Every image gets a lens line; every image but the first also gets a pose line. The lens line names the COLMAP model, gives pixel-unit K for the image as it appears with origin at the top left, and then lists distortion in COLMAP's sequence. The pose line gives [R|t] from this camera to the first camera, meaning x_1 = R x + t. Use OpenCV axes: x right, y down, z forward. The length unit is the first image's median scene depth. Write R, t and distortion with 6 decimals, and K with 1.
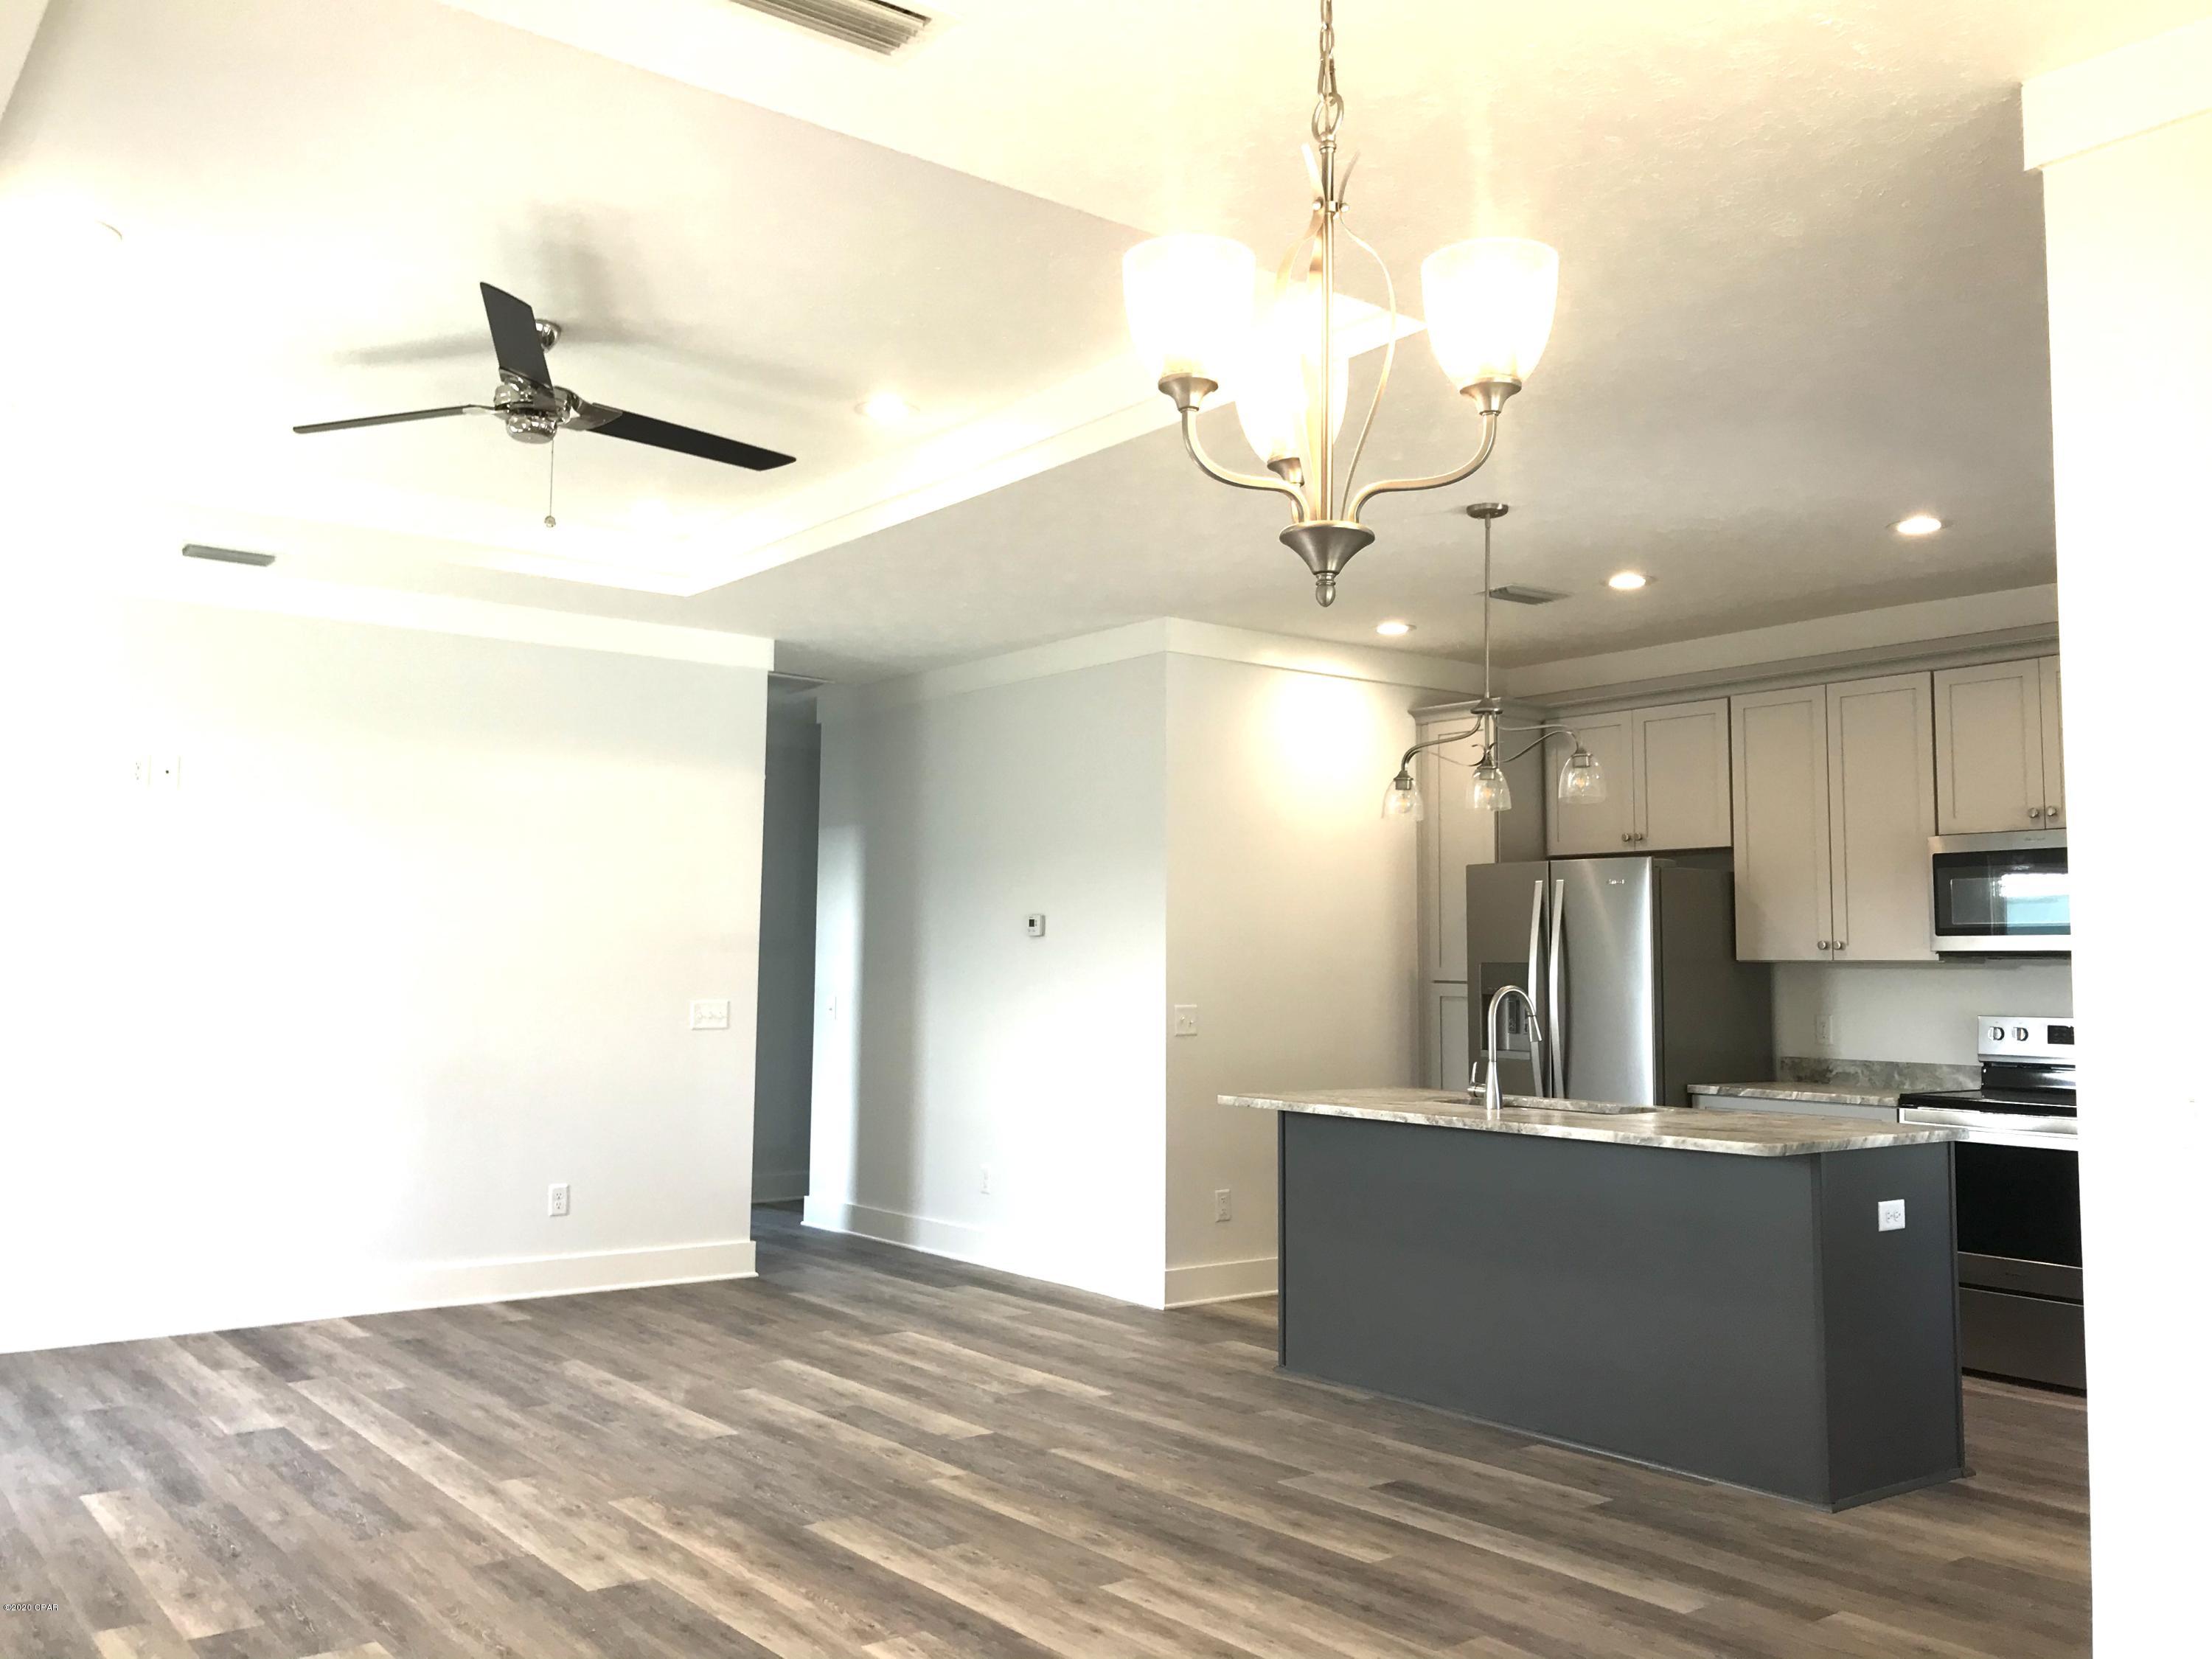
lens RADIAL K [[1824.8, 0, 1111.9], [0, 1824.8, 797.3], [0, 0, 1]] dist [0.005083, -0.001500]
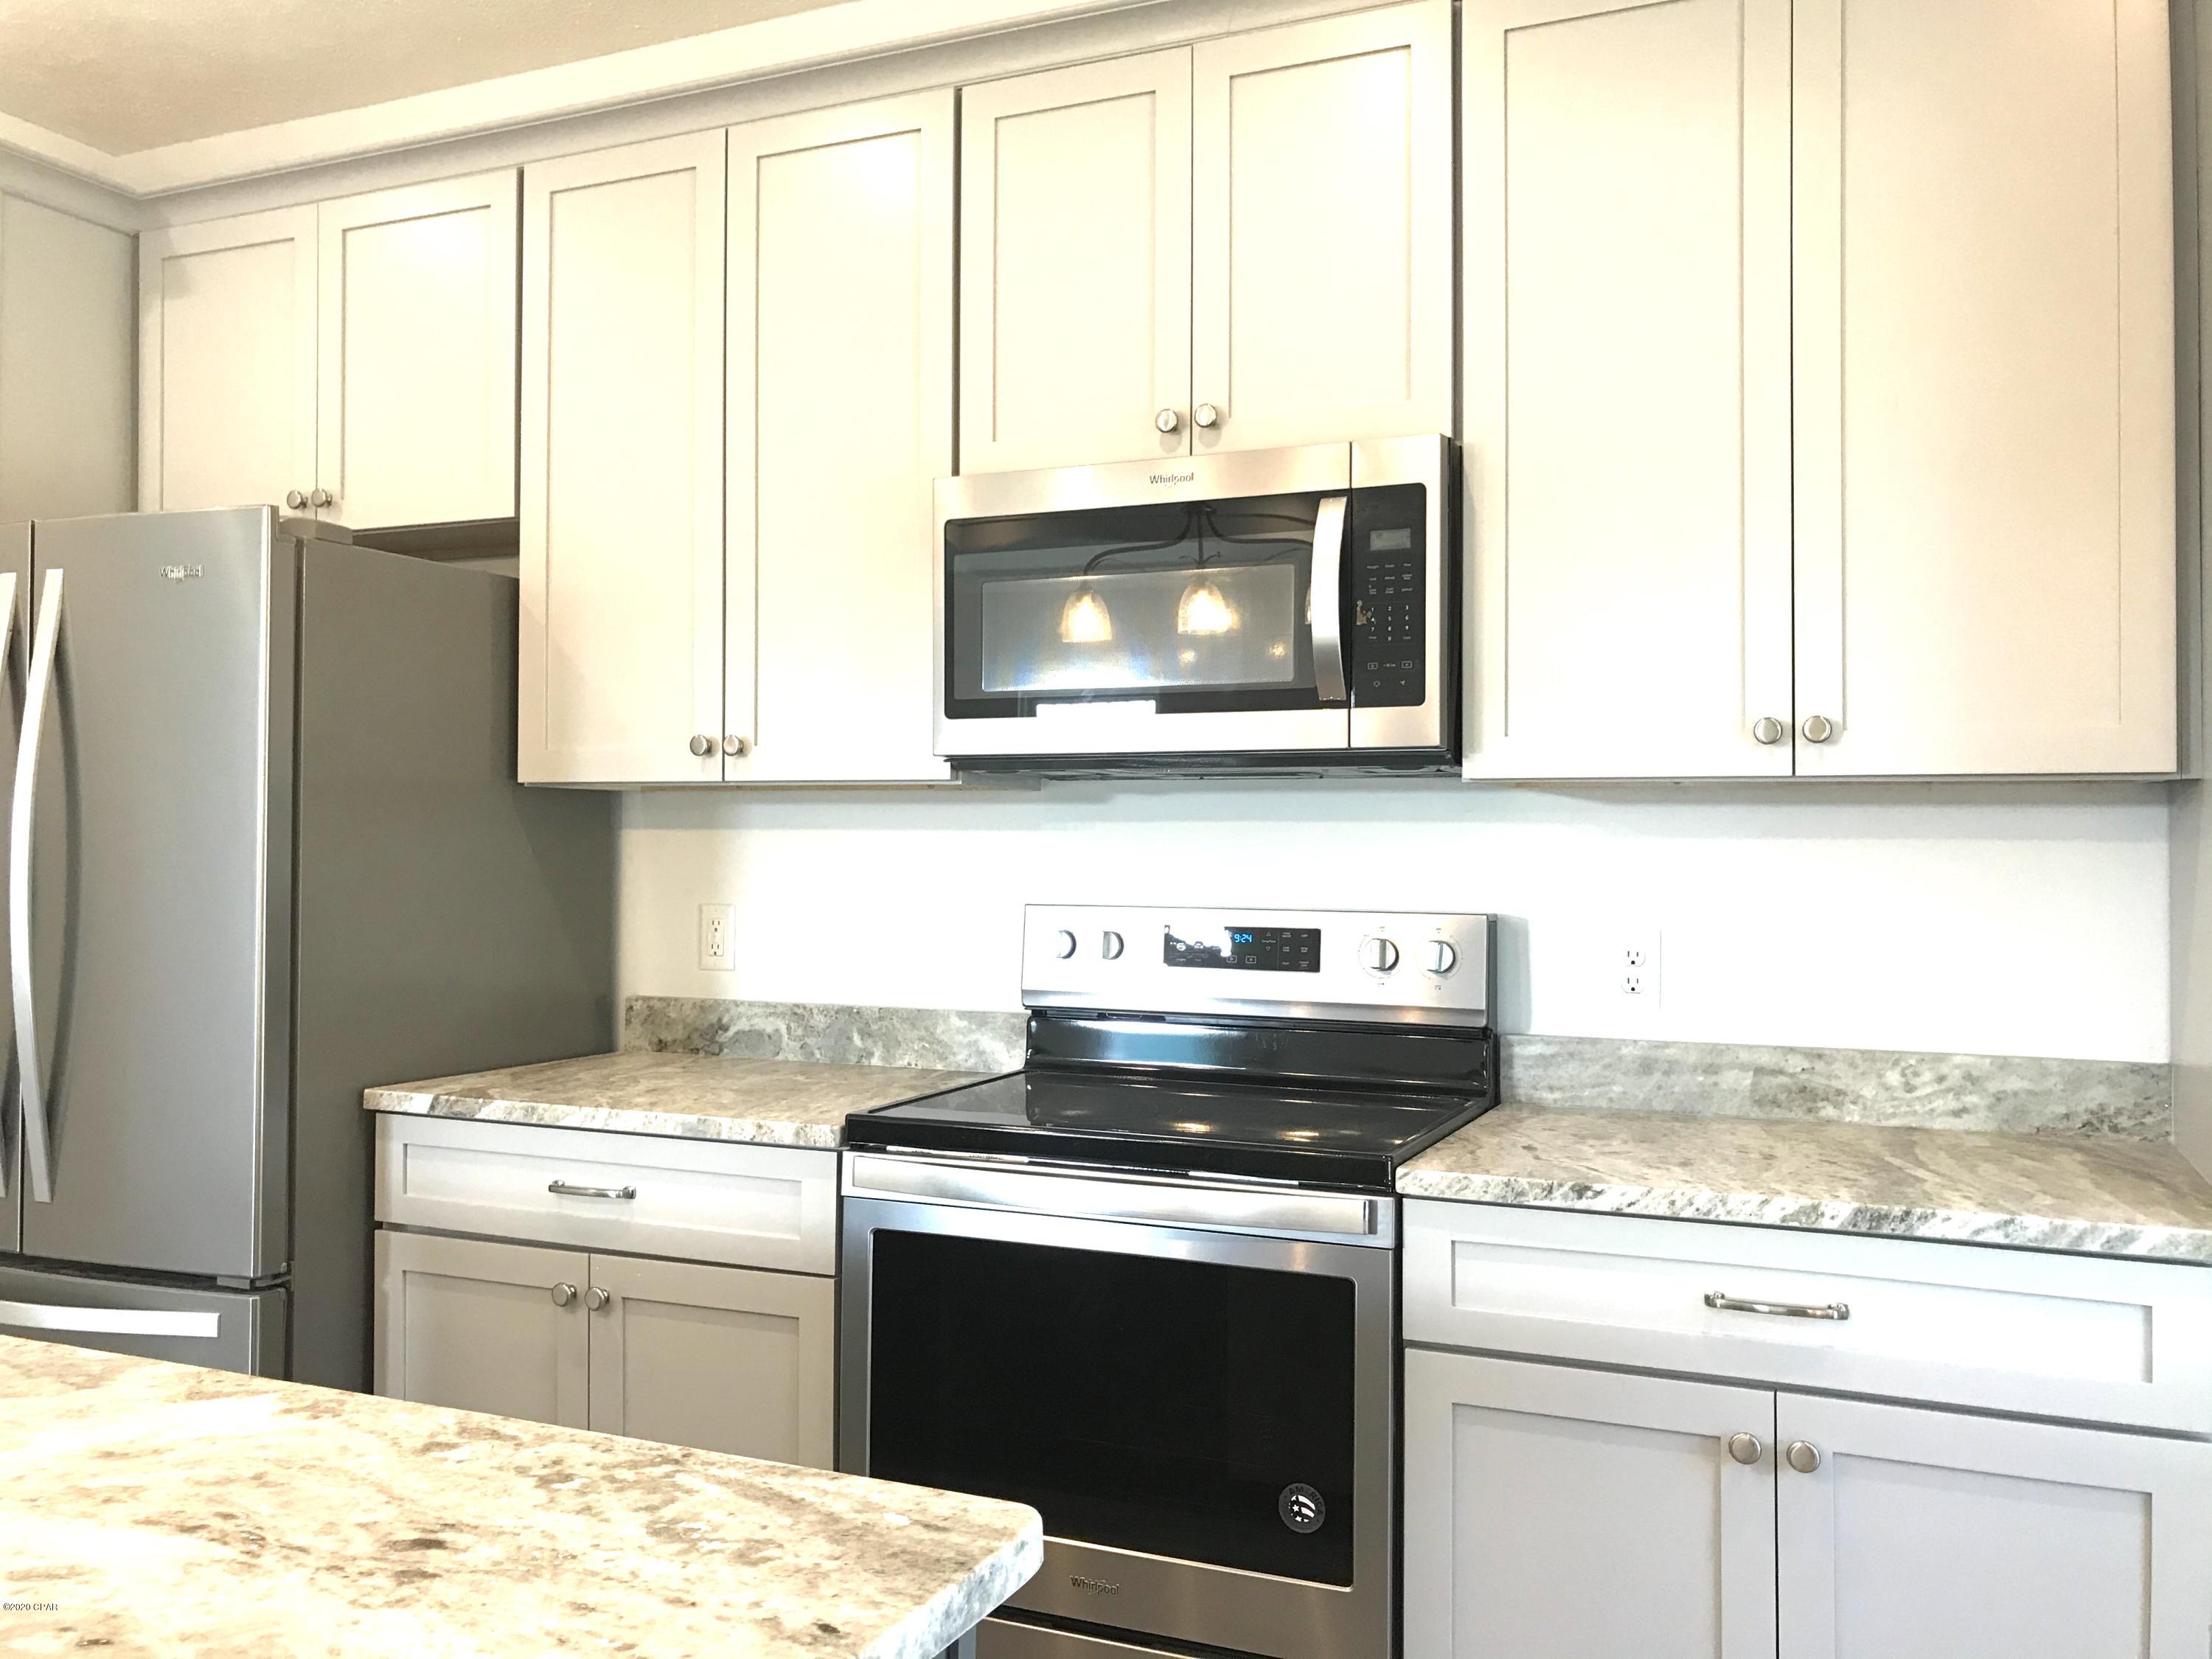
lens RADIAL K [[1814.5, 0, 1106.0], [0, 1814.5, 829.5], [0, 0, 1]] dist [0.044451, 0.001223]
pose [[0.875040, -0.001222, 0.484048, 0.267870], [-0.042599, 0.995923, 0.079521, 0.062931], [-0.482172, -0.090204, 0.871420, 0.586810]]
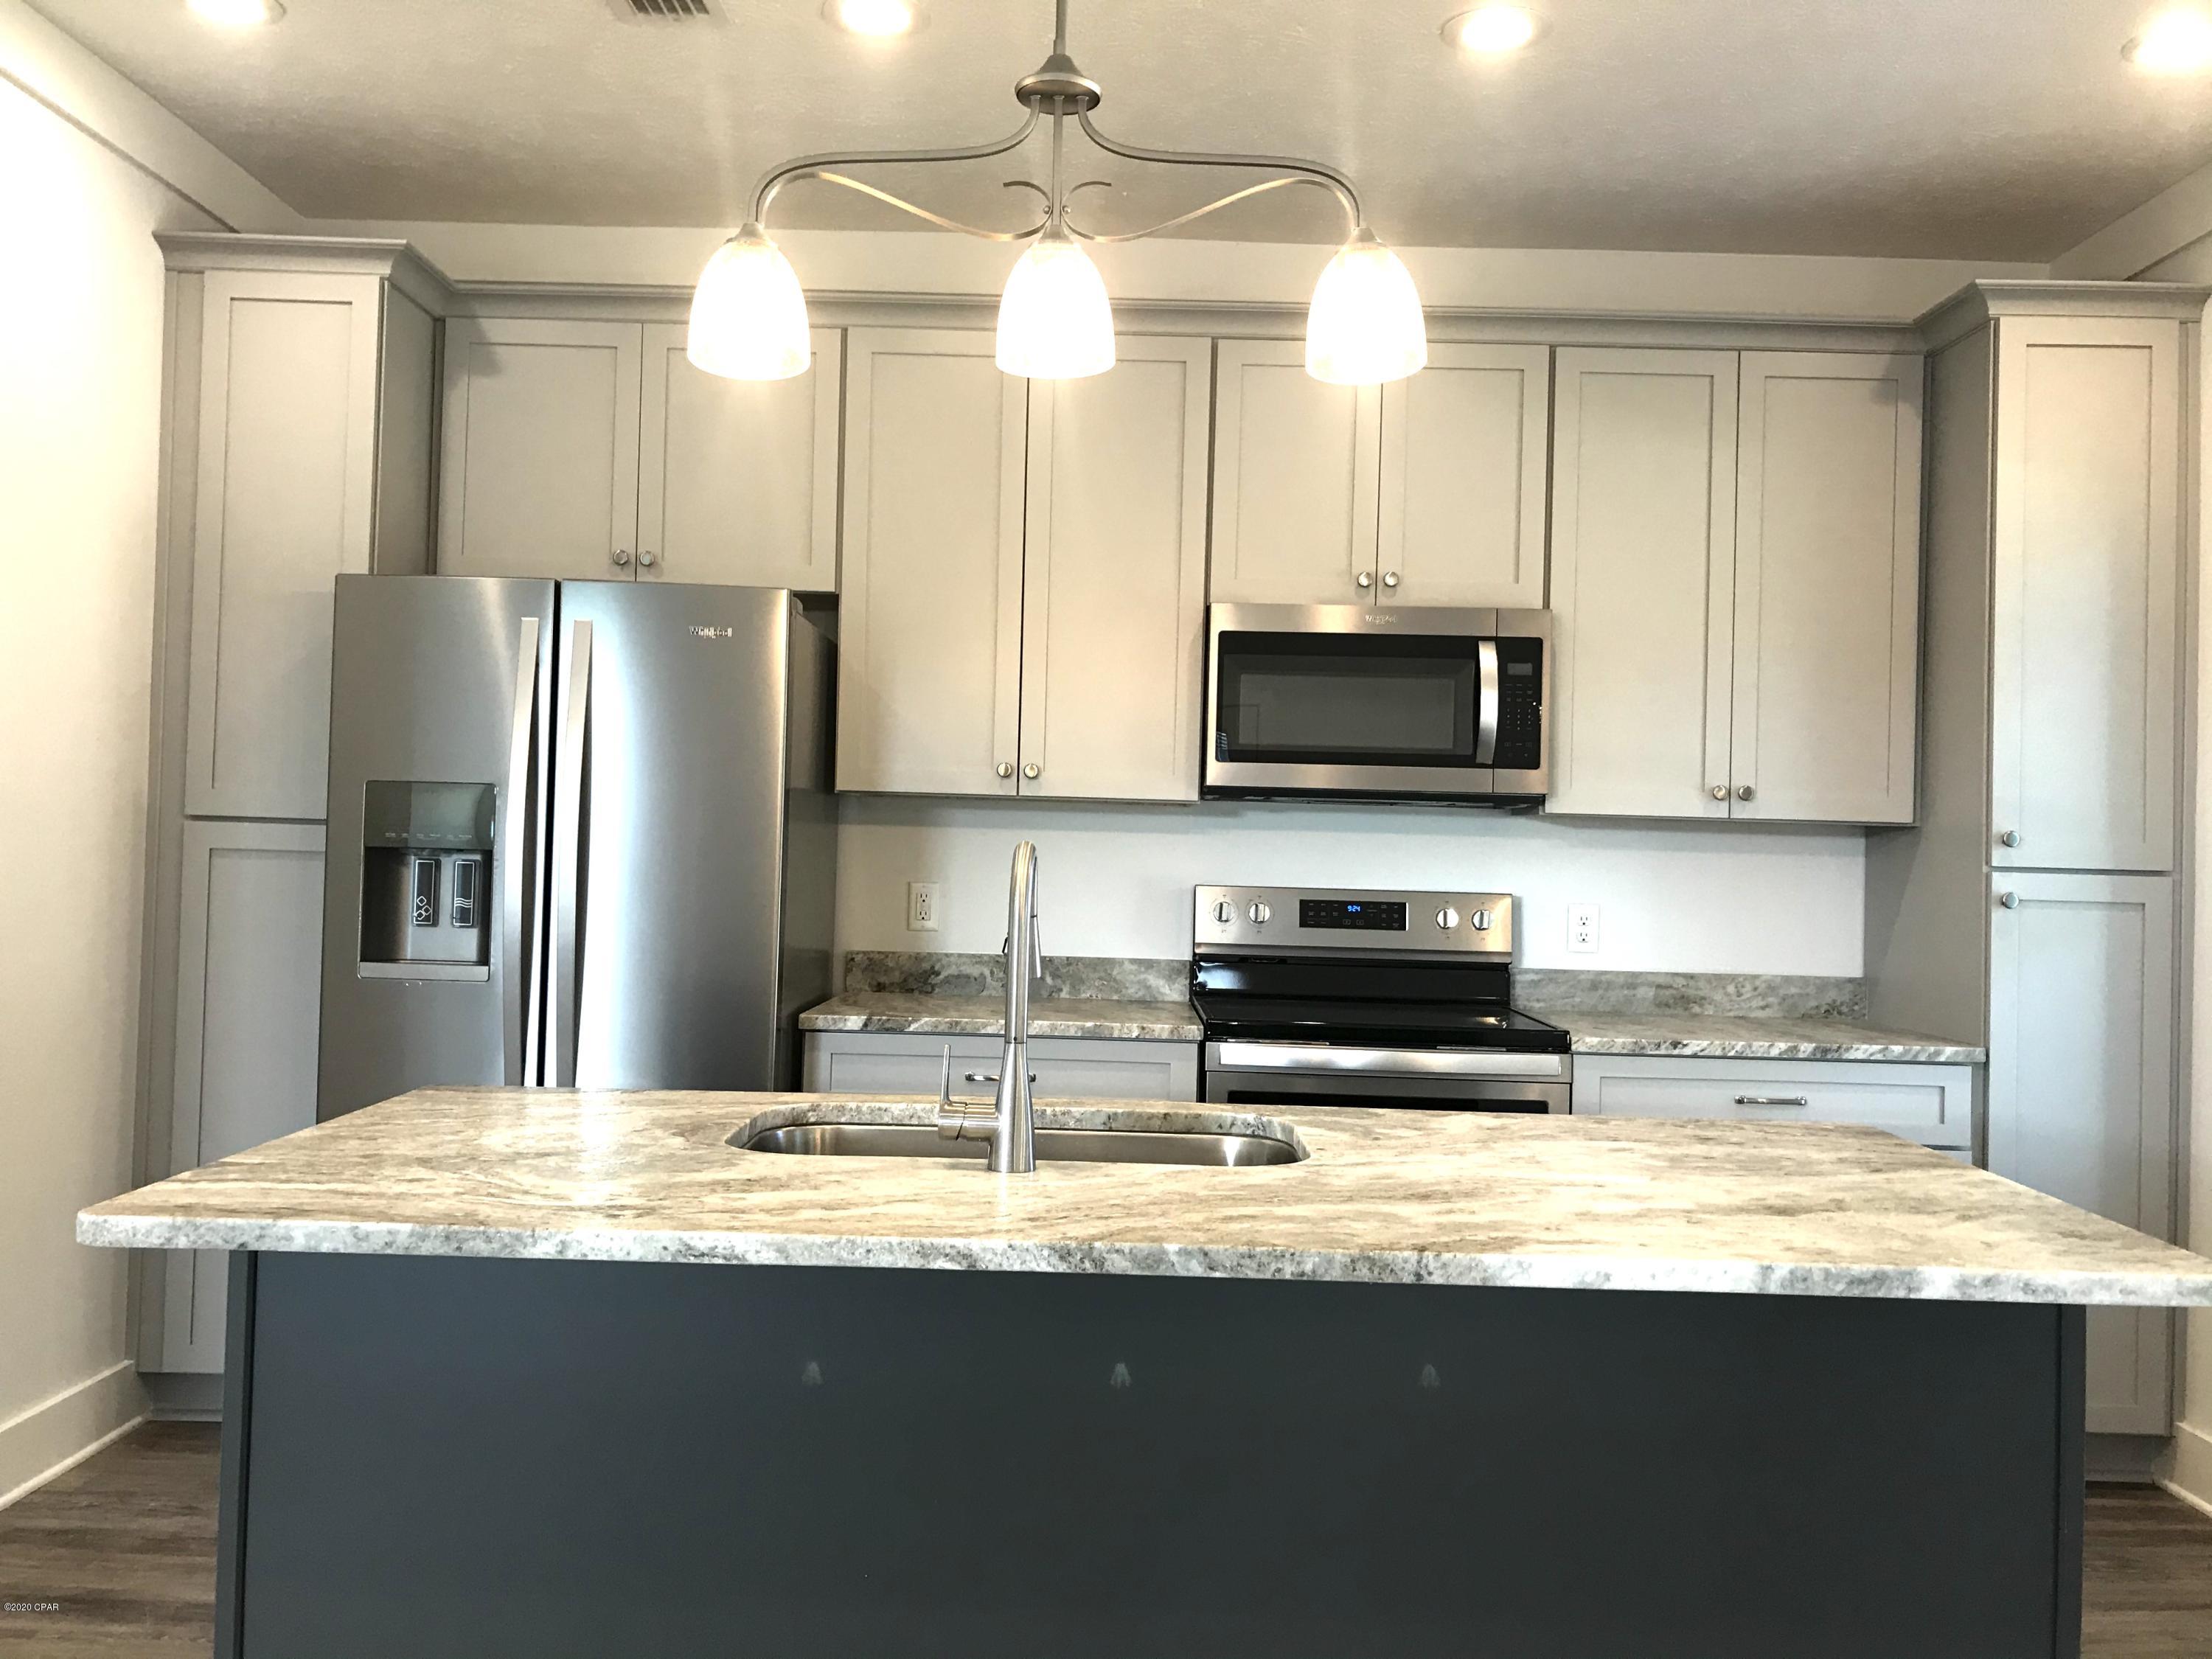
lens RADIAL K [[1814.5, 0, 1106.0], [0, 1814.5, 829.5], [0, 0, 1]] dist [0.044451, 0.001223]
pose [[0.615914, 0.012700, 0.787711, -0.057748], [-0.097115, 0.993468, 0.059918, 0.061907], [-0.781805, -0.113403, 0.613124, 0.609761]]
